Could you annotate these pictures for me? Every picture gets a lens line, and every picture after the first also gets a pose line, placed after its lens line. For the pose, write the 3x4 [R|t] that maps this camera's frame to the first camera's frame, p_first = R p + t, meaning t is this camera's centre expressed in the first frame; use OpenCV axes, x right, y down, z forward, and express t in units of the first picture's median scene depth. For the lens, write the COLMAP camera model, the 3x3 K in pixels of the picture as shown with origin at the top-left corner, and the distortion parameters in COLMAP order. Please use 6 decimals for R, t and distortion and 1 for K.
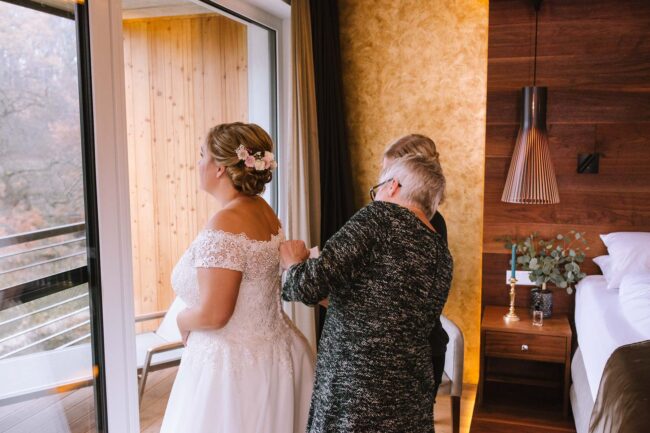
lens RADIAL K [[652.8, 0, 302.0], [0, 652.8, 220.2], [0, 0, 1]] dist [0.022891, 0.000000]
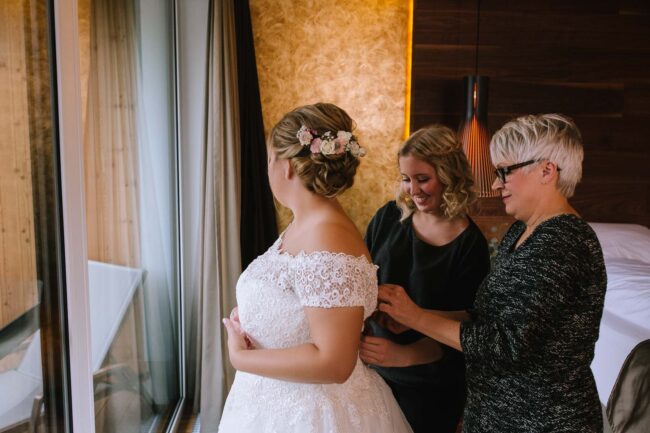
lens RADIAL K [[652.8, 0, 296.7], [0, 652.8, 220.7], [0, 0, 1]] dist [0.022891, 0.000000]
pose [[0.930399, -0.035732, 0.364803, -0.217611], [0.029410, 0.999306, 0.022873, -0.017009], [-0.365367, -0.010552, 0.930804, 0.166142]]
